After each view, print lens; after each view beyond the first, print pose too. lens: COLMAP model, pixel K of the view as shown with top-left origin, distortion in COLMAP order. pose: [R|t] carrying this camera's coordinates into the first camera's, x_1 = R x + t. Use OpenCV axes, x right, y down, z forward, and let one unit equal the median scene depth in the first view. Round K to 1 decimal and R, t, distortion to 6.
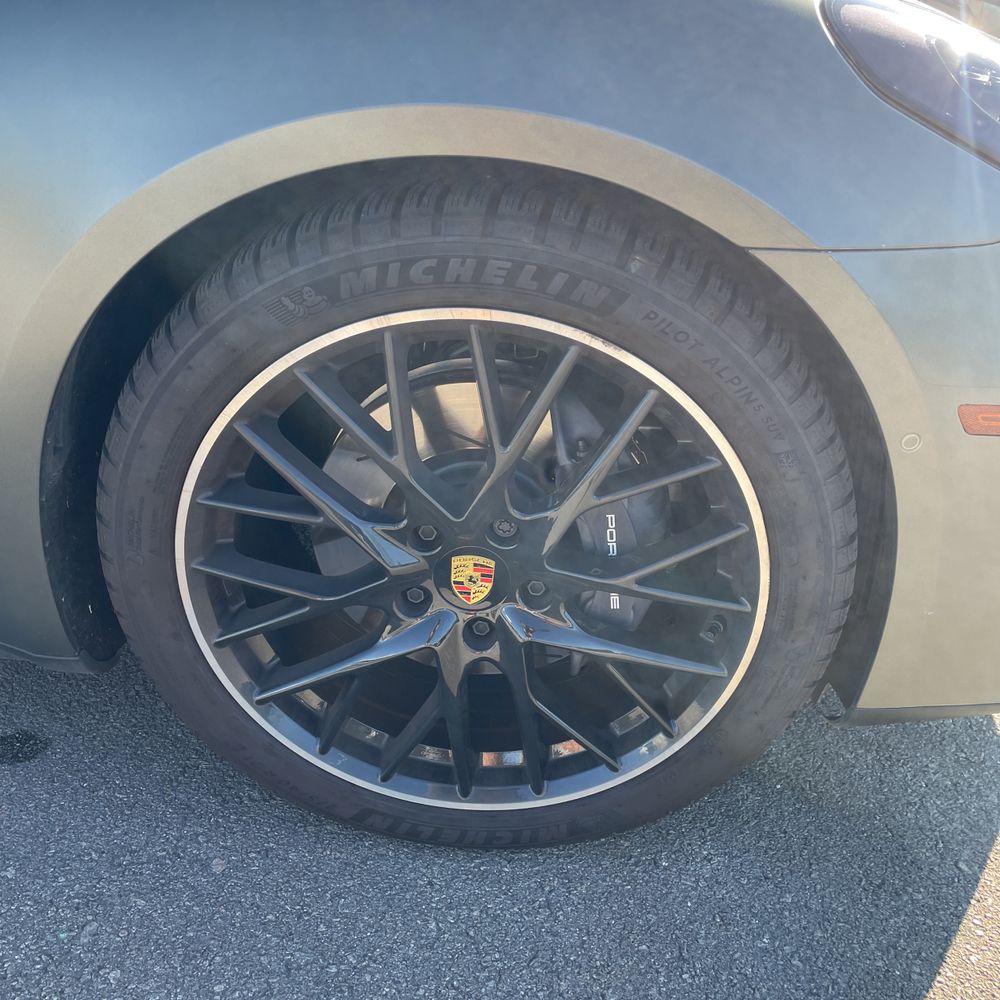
lens RADIAL K [[1001.1, 0, 488.6], [0, 1001.1, 495.2], [0, 0, 1]] dist [0.092332, -0.131531]
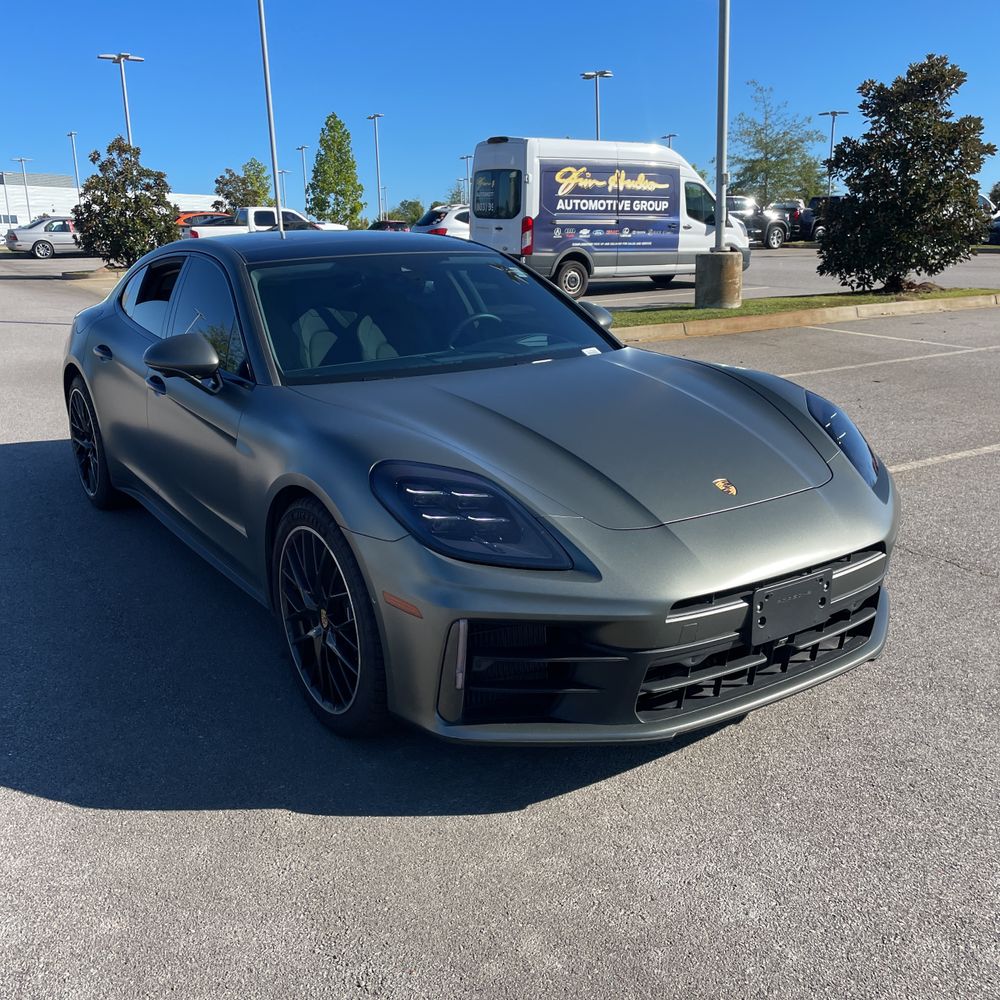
lens RADIAL K [[1001.1, 0, 488.6], [0, 1001.1, 495.2], [0, 0, 1]] dist [0.092332, -0.131531]
pose [[0.602331, 0.167845, -0.780401, 2.625582], [-0.354253, 0.932303, -0.072905, -0.221200], [0.715334, 0.320372, 0.621014, -0.660897]]
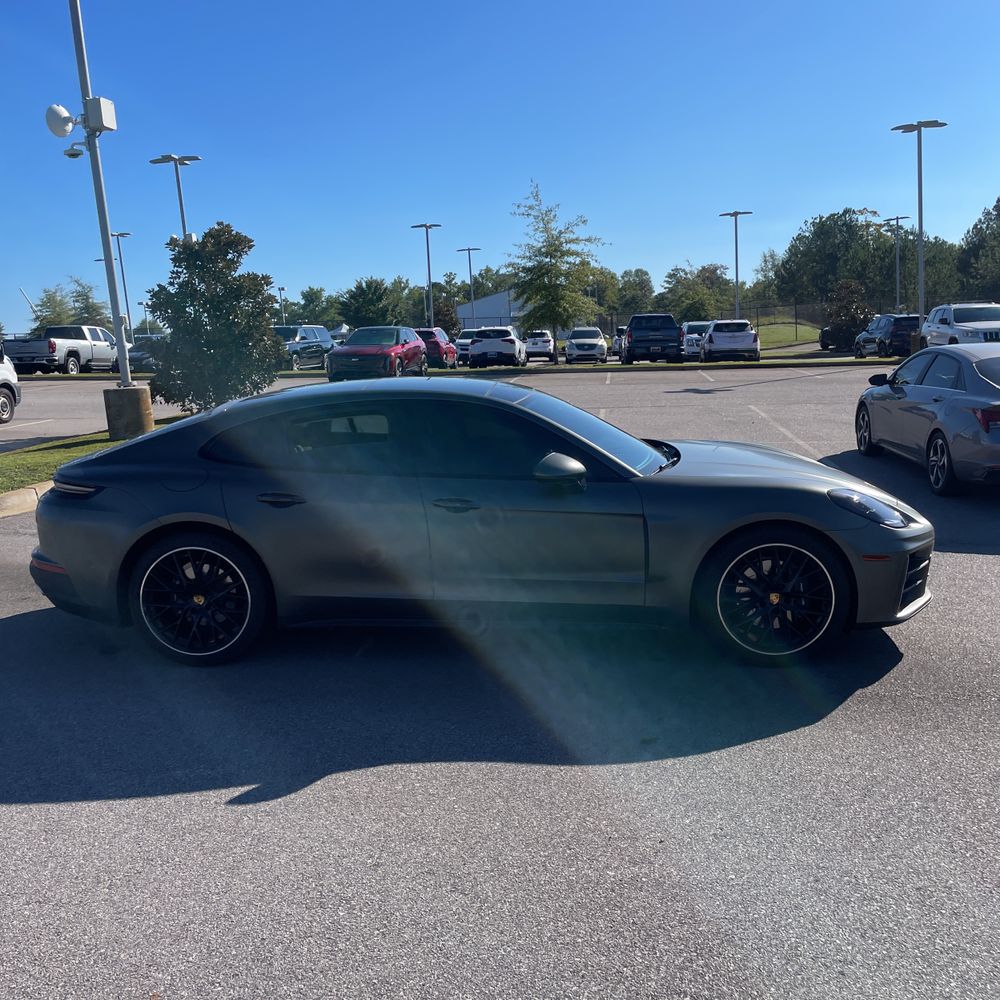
lens RADIAL K [[1001.1, 0, 488.6], [0, 1001.1, 495.2], [0, 0, 1]] dist [0.092332, -0.131531]
pose [[0.997745, -0.059309, -0.031432, -1.299272], [0.045516, 0.941973, -0.332588, 1.250623], [0.049333, 0.330408, 0.942548, -4.160215]]
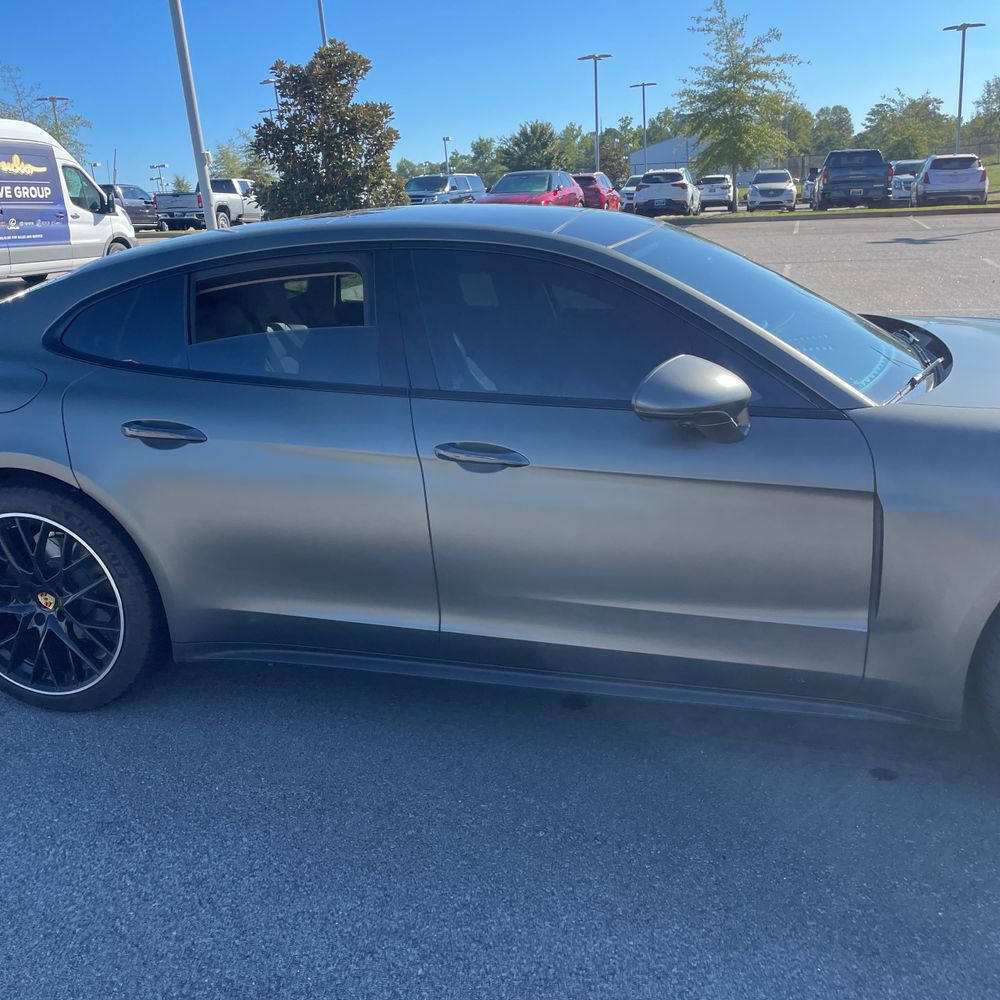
lens RADIAL K [[1001.1, 0, 488.6], [0, 1001.1, 495.2], [0, 0, 1]] dist [0.092332, -0.131531]
pose [[0.979450, -0.019178, -0.200771, -1.086420], [-0.022358, 0.979009, -0.202587, 0.170095], [0.200442, 0.202912, 0.958462, -1.686924]]
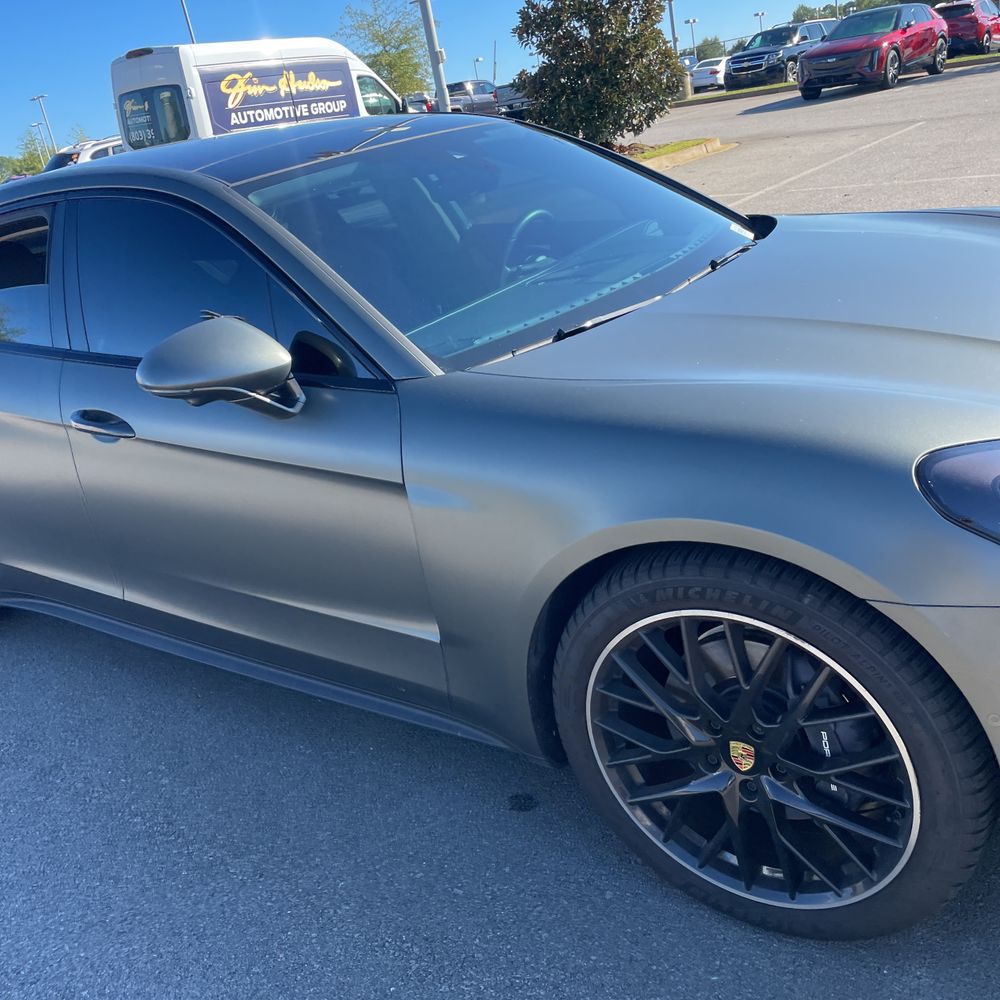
lens RADIAL K [[1001.1, 0, 488.6], [0, 1001.1, 495.2], [0, 0, 1]] dist [0.092332, -0.131531]
pose [[0.837929, 0.032345, -0.544821, 0.551096], [-0.083563, 0.994076, -0.069503, -0.203823], [0.539345, 0.103765, 0.835667, -0.724394]]
